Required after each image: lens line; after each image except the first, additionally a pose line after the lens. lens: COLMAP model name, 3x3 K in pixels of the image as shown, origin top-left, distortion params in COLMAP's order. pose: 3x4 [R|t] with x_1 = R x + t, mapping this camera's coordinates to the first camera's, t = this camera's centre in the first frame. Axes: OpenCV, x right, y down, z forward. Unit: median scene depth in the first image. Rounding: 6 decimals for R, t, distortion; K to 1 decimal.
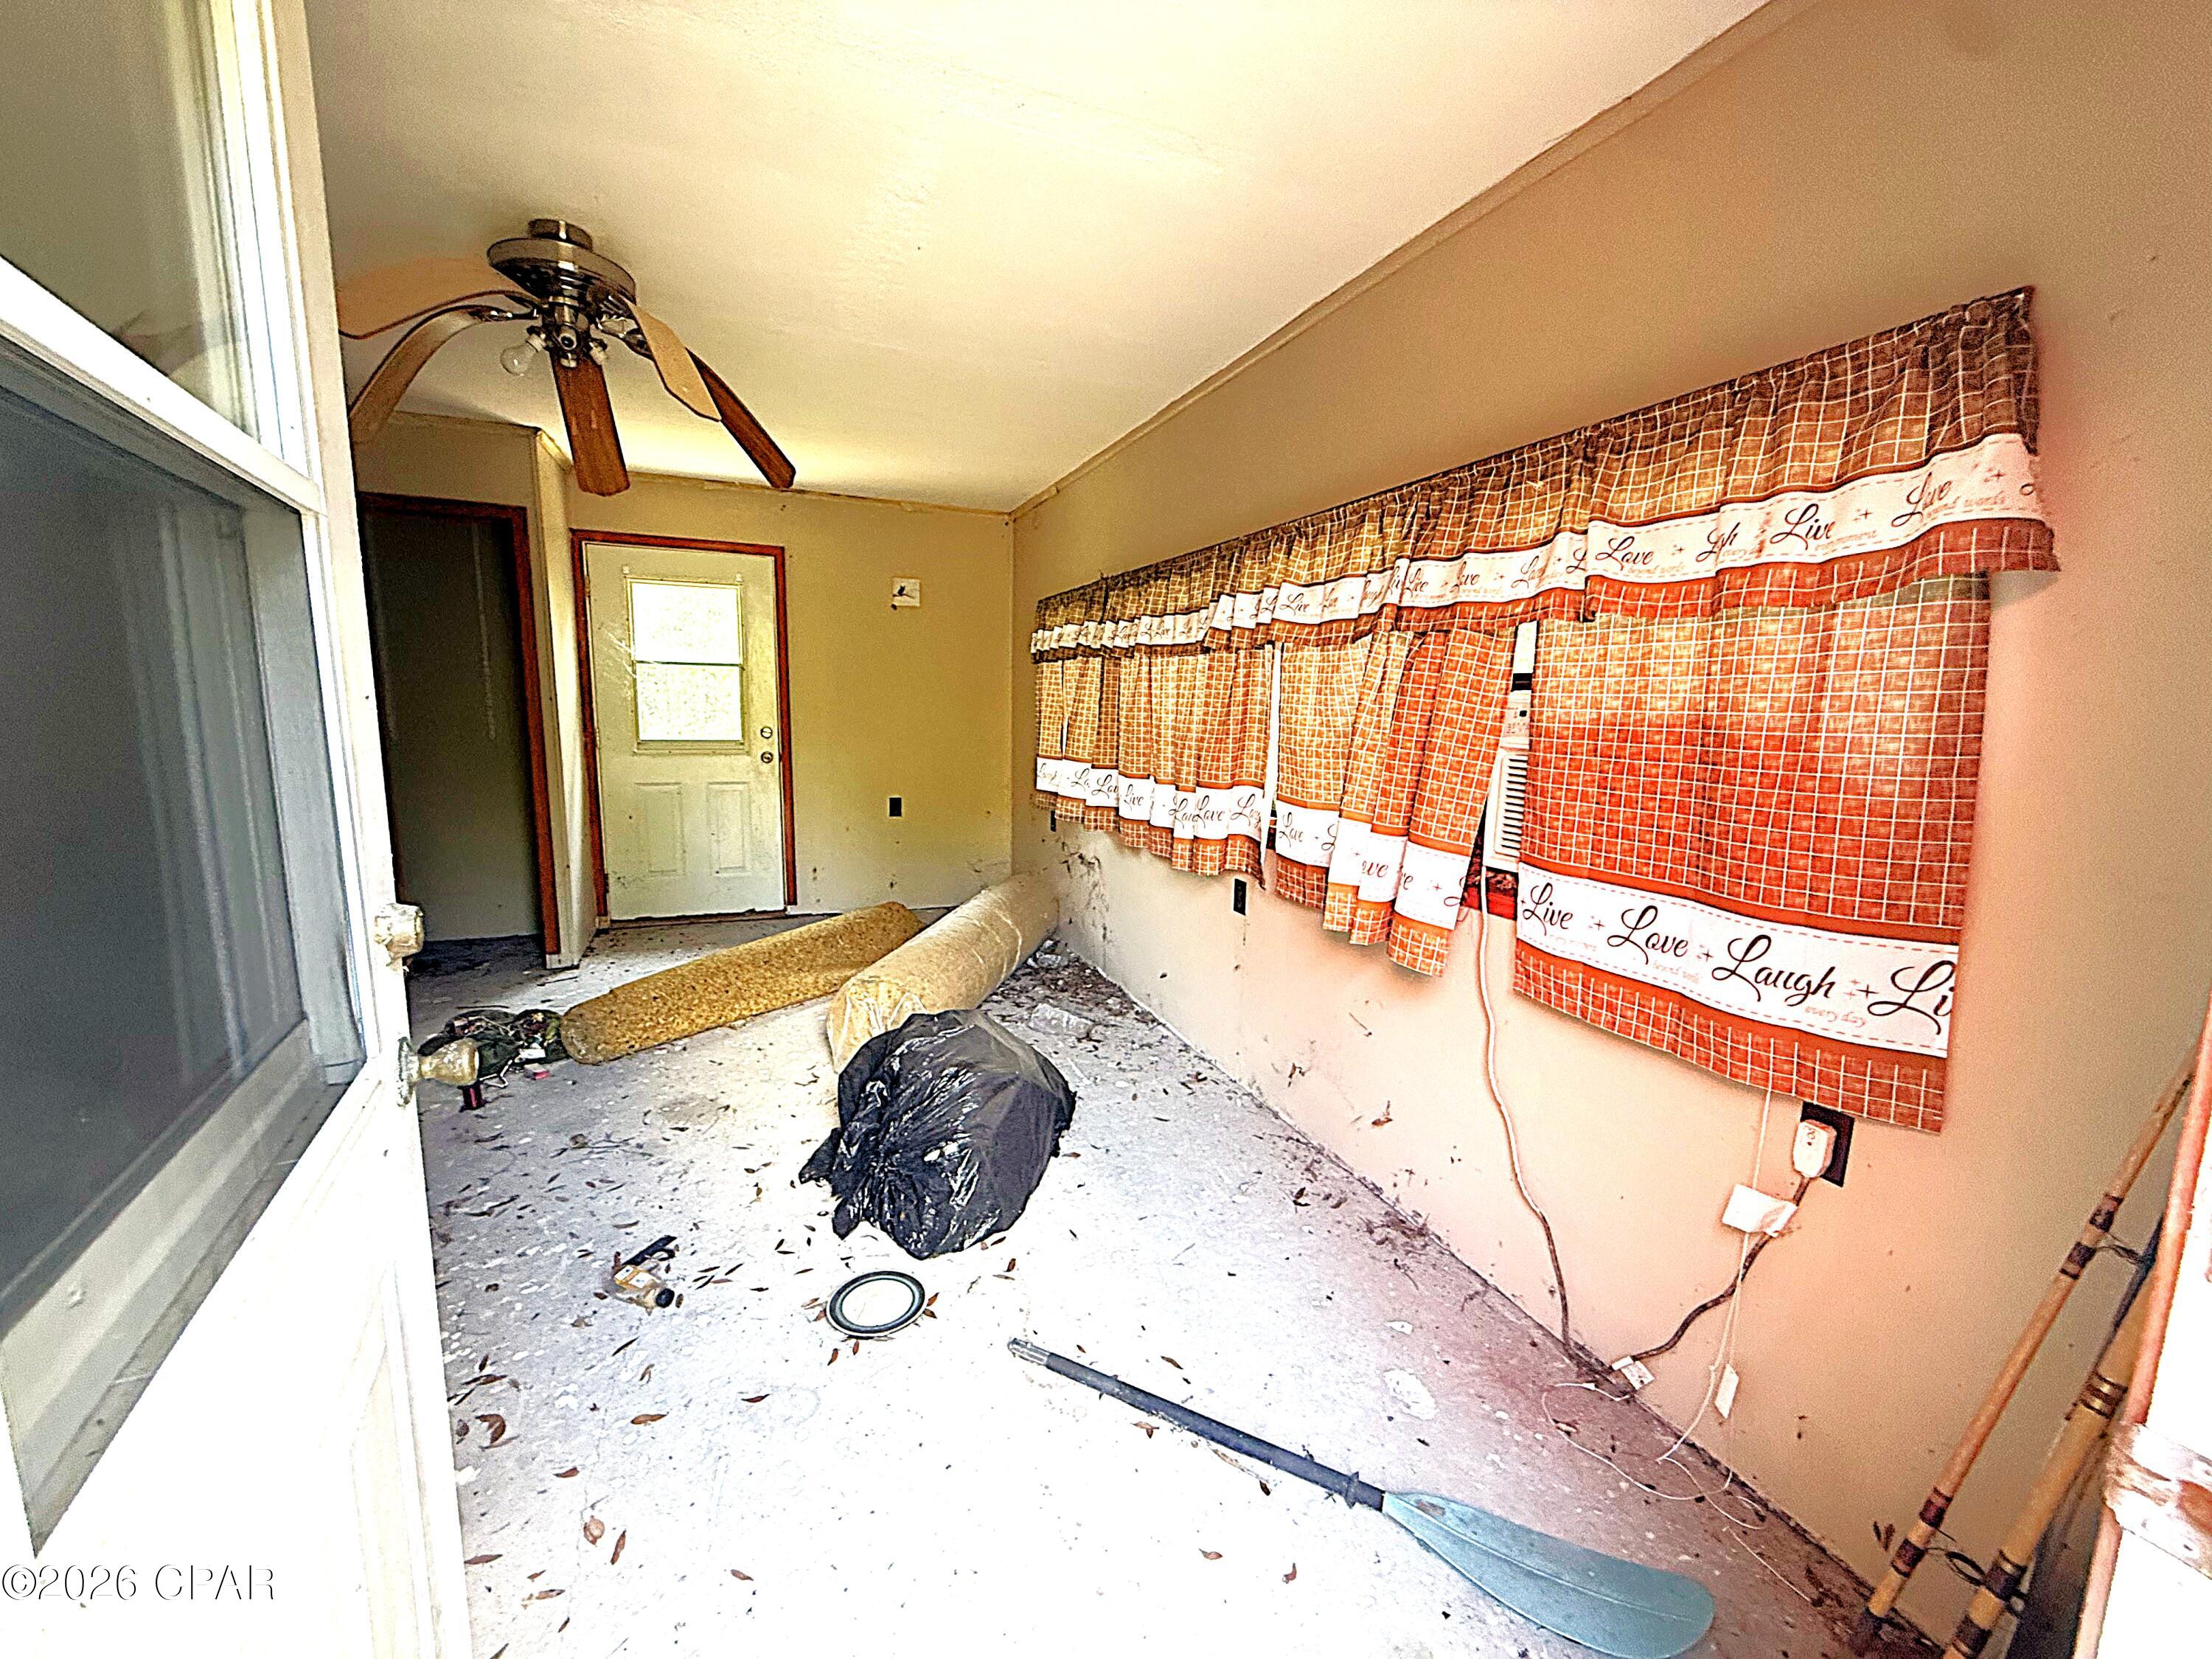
lens RADIAL K [[882.7, 0, 1105.4], [0, 882.7, 833.2], [0, 0, 1]] dist [0.000112, 0.000219]
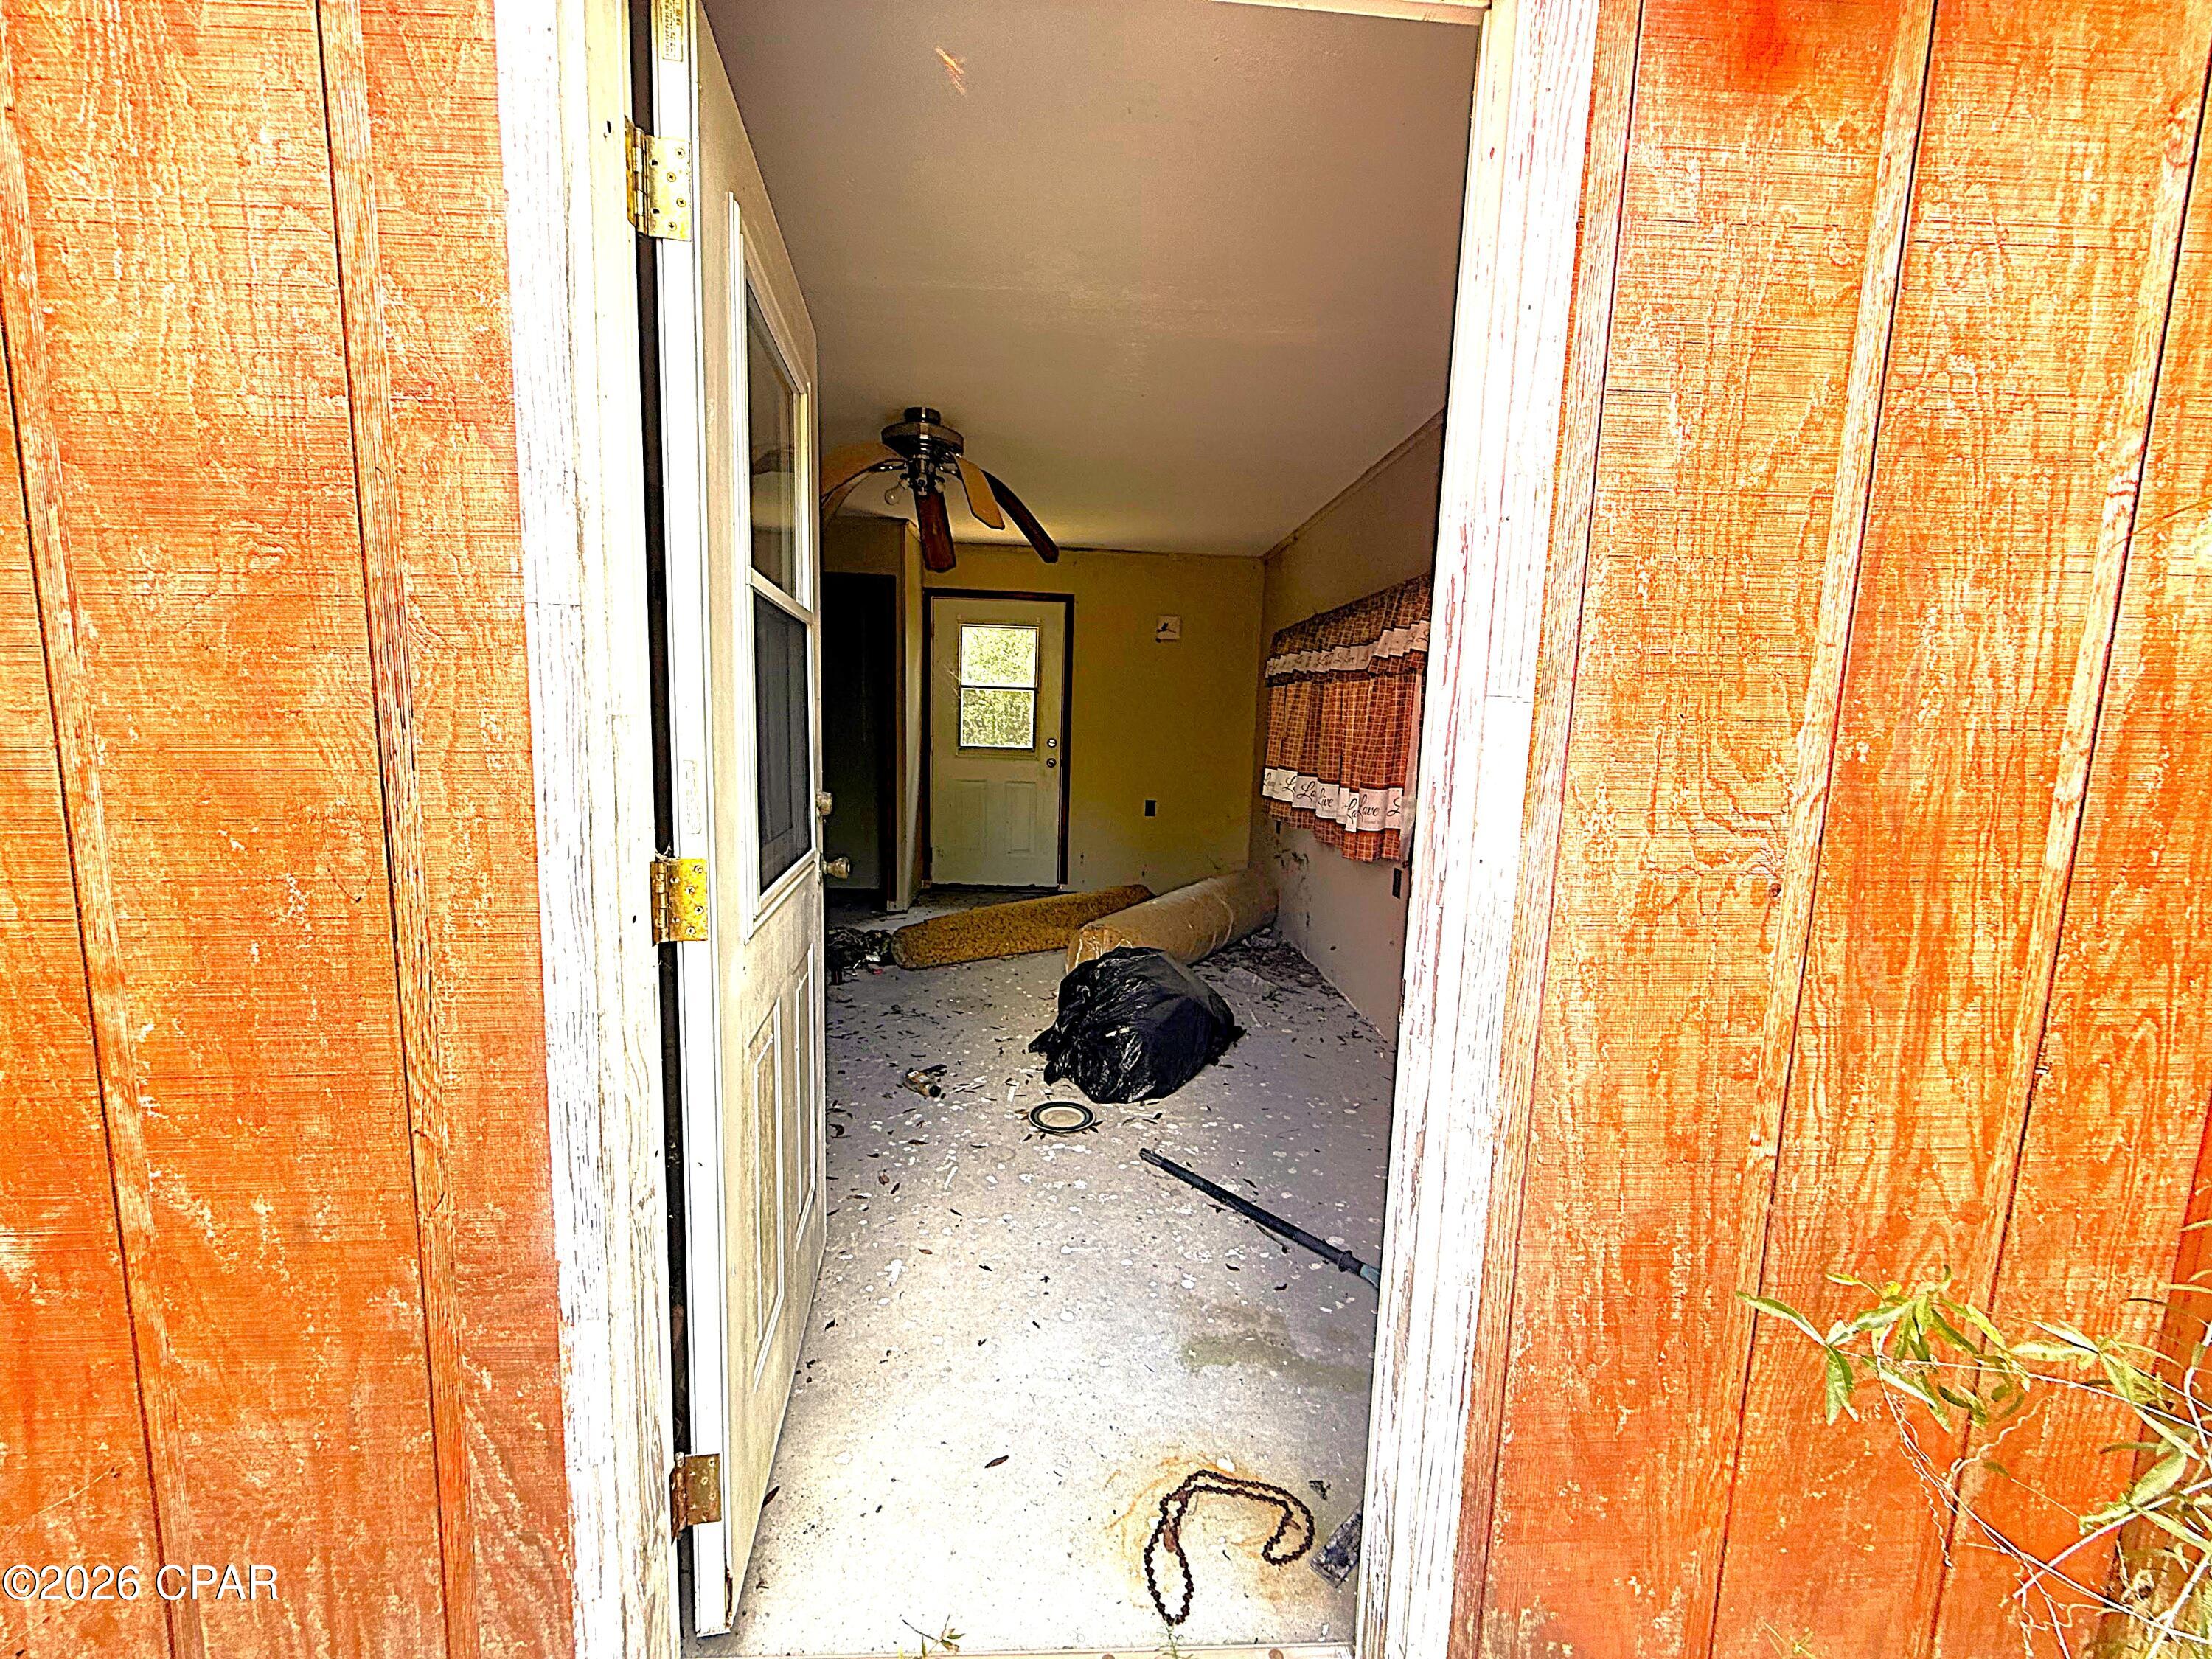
lens RADIAL K [[882.7, 0, 1103.6], [0, 882.7, 832.3], [0, 0, 1]] dist [0.000112, 0.000219]
pose [[0.942710, 0.052037, -0.329531, 0.157581], [-0.061456, 0.997943, -0.018222, 0.046631], [0.327905, 0.037430, 0.943969, -0.226695]]
